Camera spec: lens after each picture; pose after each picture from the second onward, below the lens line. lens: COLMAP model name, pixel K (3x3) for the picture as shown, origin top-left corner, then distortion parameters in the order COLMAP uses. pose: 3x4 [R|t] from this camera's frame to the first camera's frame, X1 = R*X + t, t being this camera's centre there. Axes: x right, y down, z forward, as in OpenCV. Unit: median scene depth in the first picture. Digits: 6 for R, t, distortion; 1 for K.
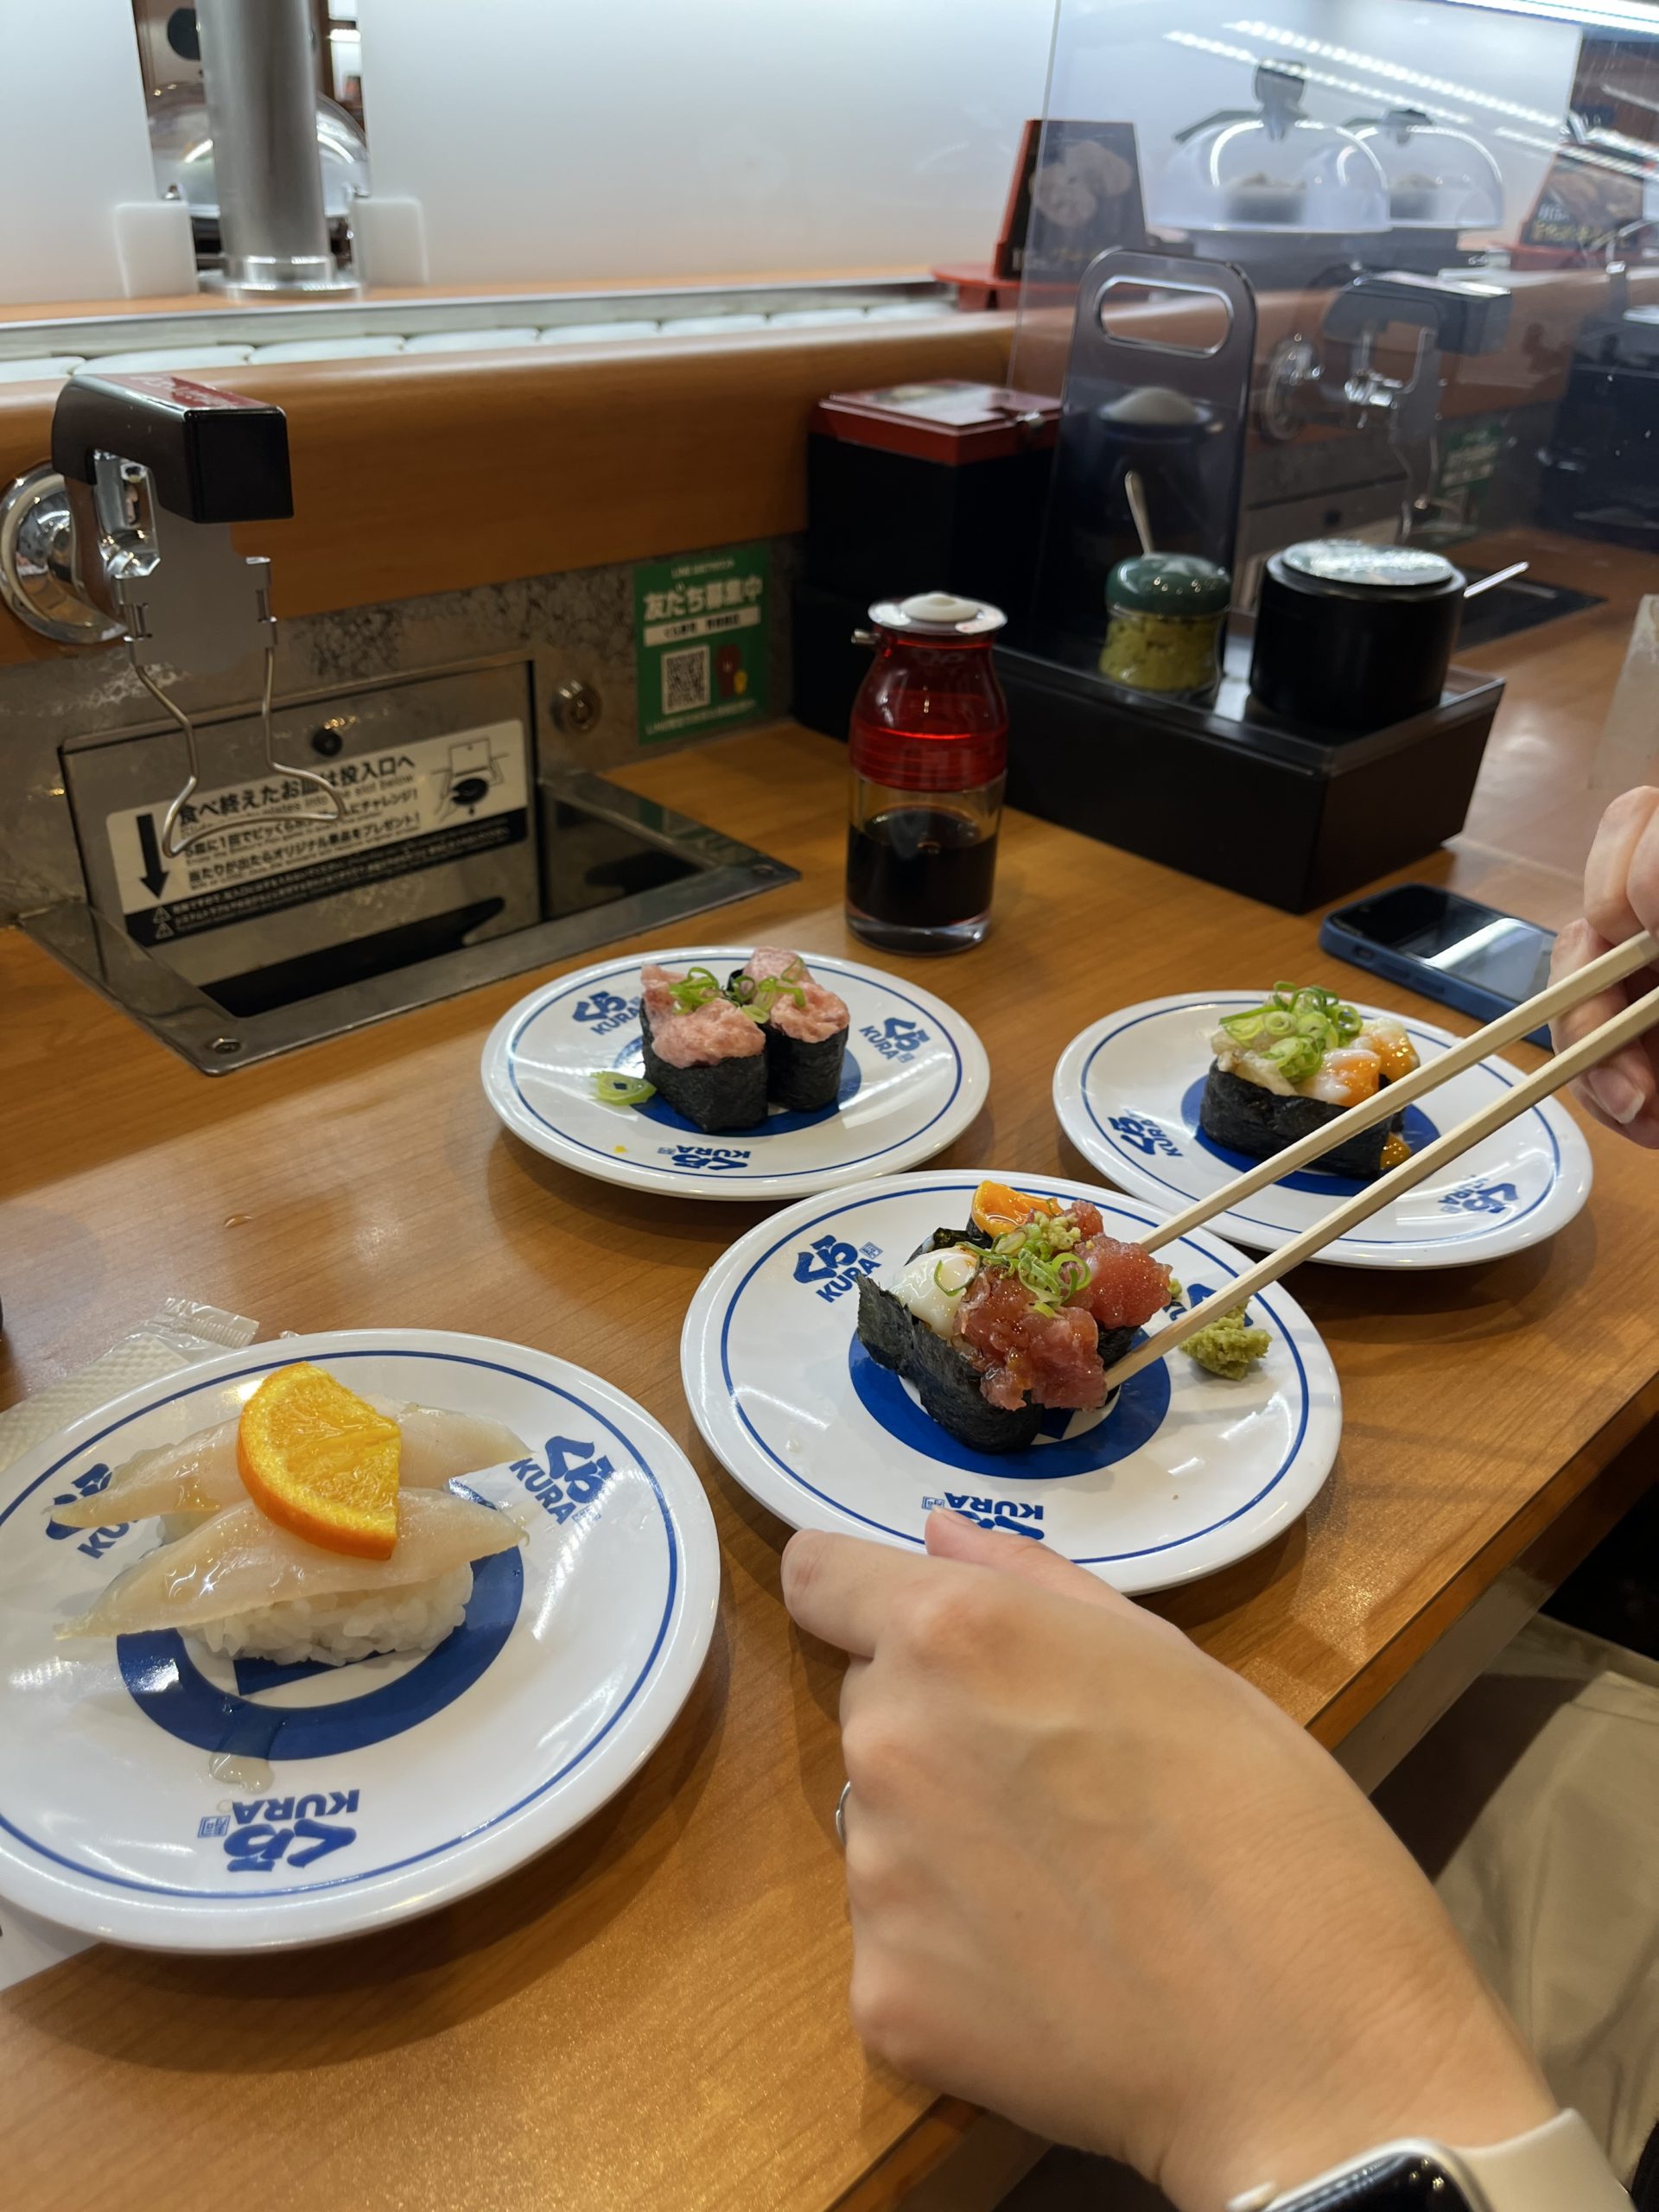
lens RADIAL K [[1678.4, 0, 830.1], [0, 1678.4, 1116.8], [0, 0, 1]] dist [0.044192, -0.016897]
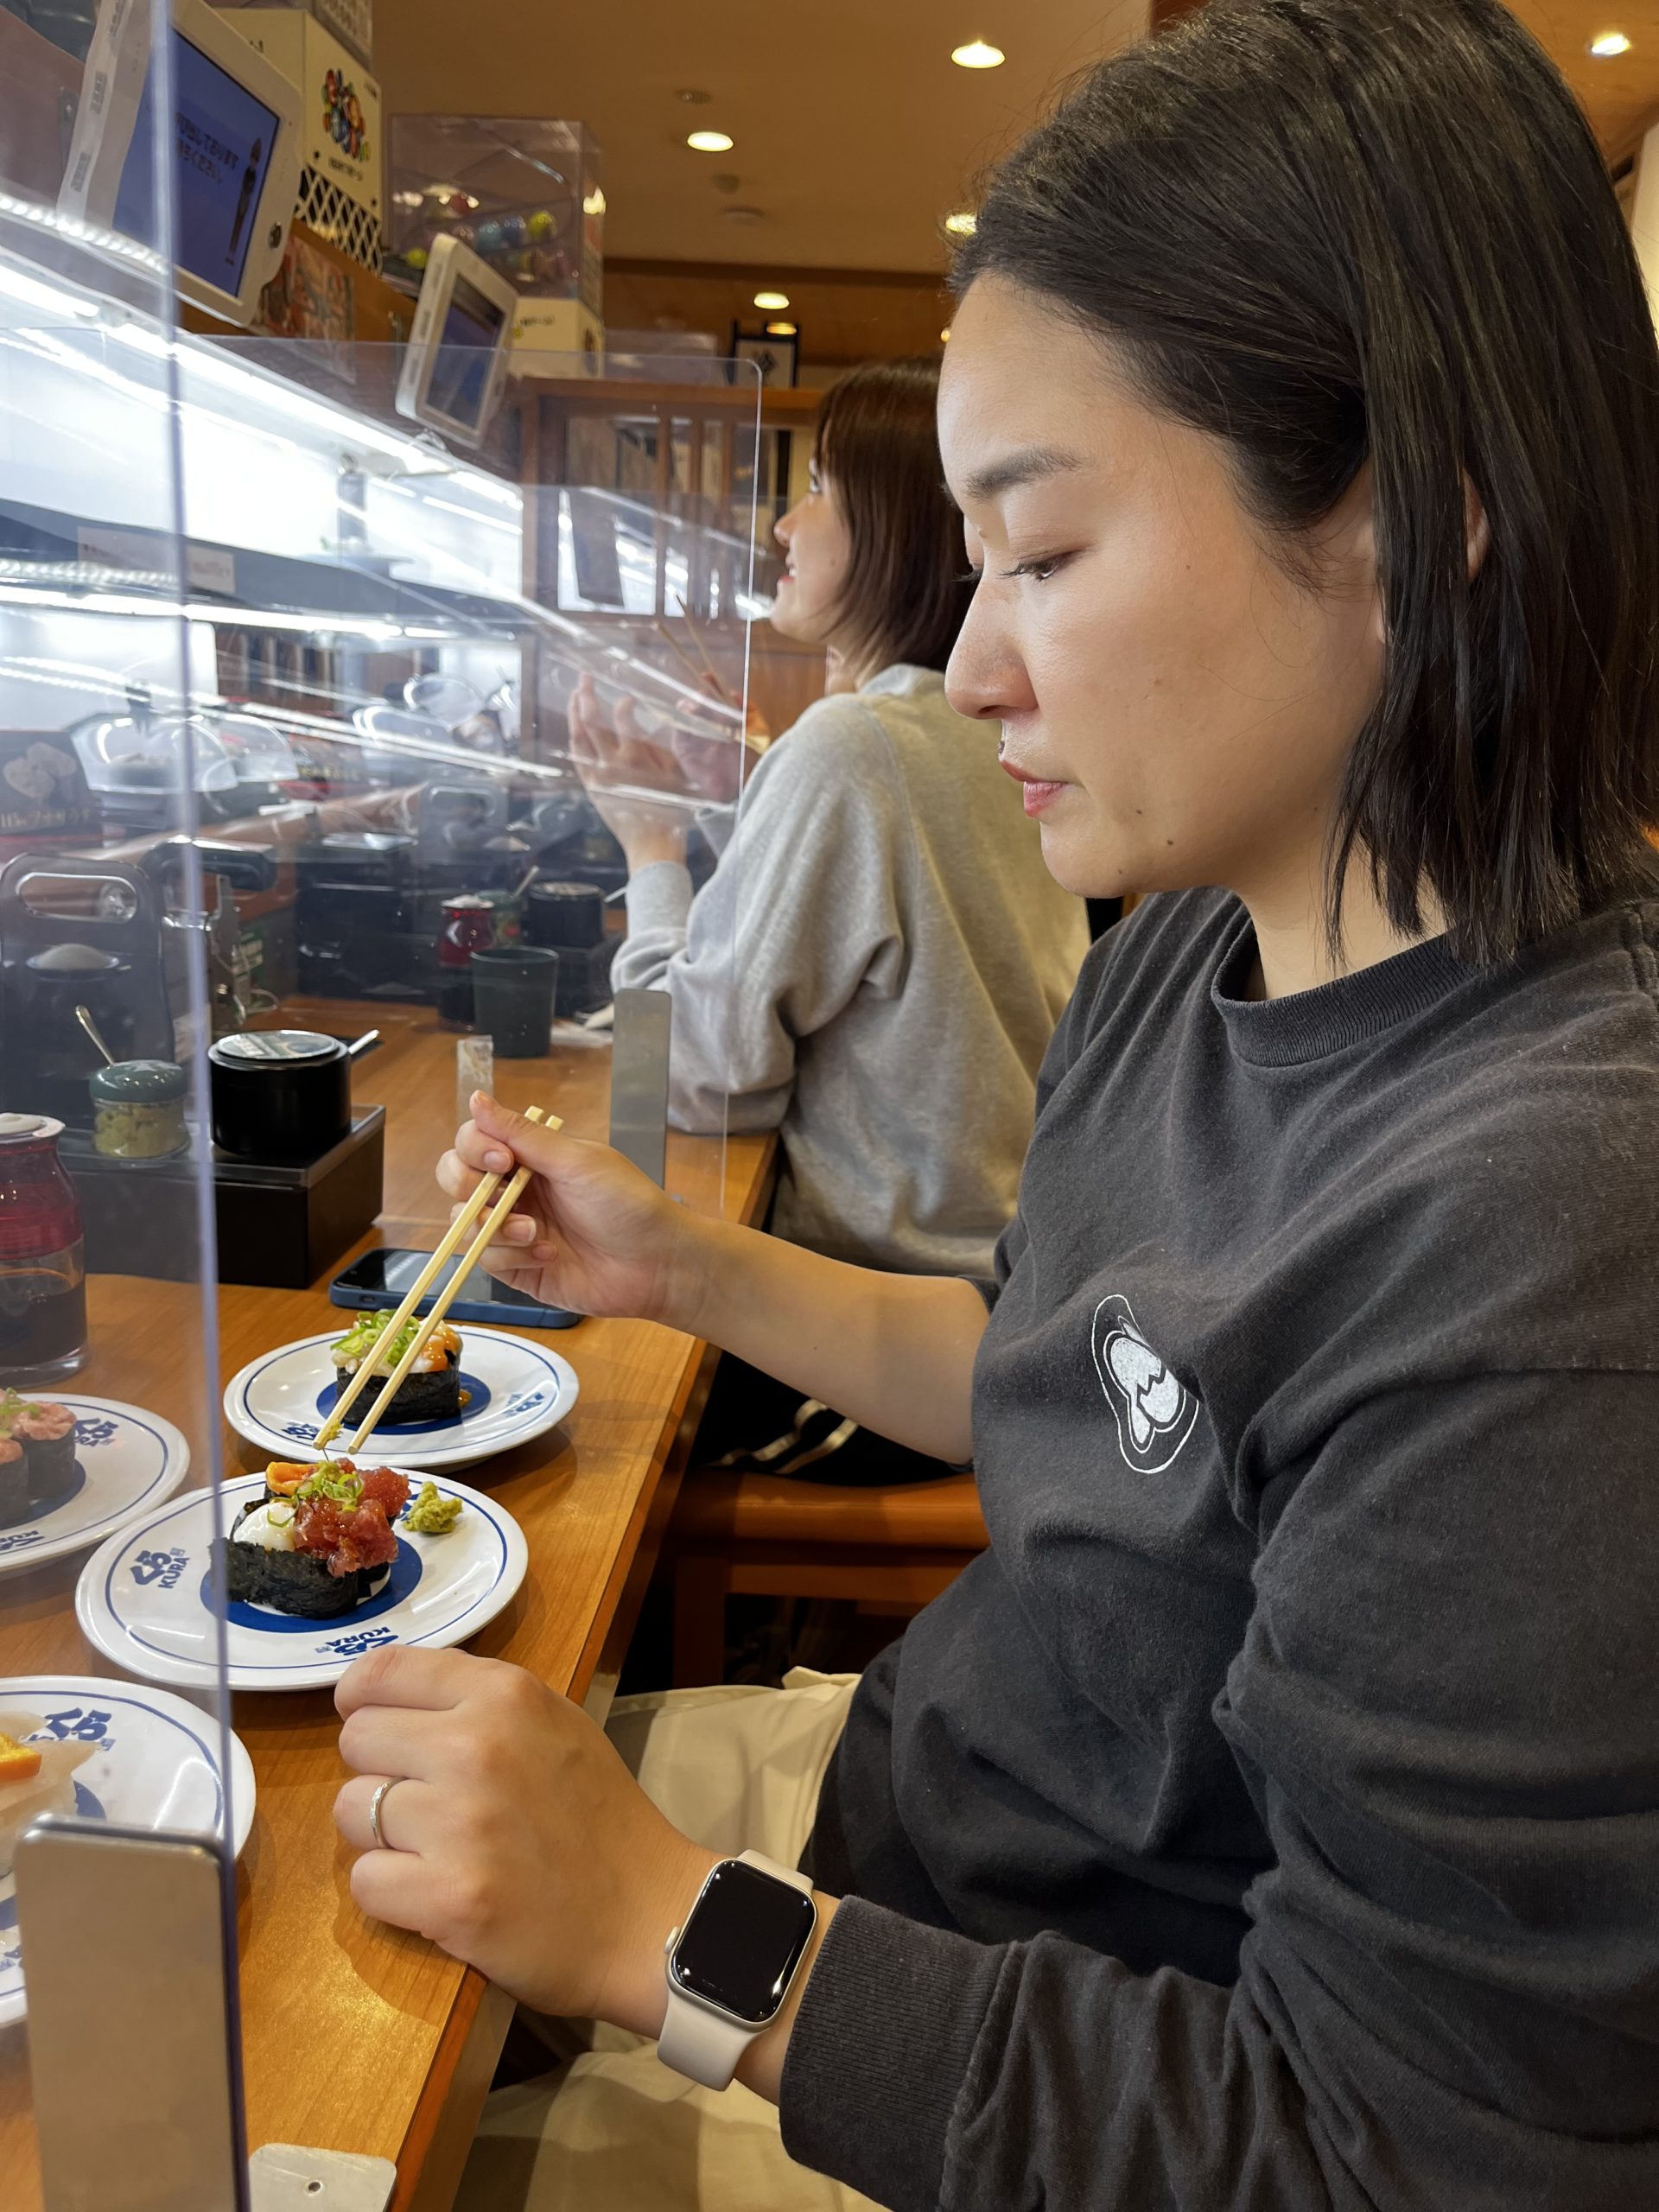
lens RADIAL K [[1678.4, 0, 829.6], [0, 1678.4, 1104.4], [0, 0, 1]] dist [0.044192, -0.016897]
pose [[0.735960, -0.167117, 0.656075, -0.333039], [0.330902, 0.934213, -0.133229, 0.075105], [-0.590649, 0.315148, 0.742843, -0.375620]]
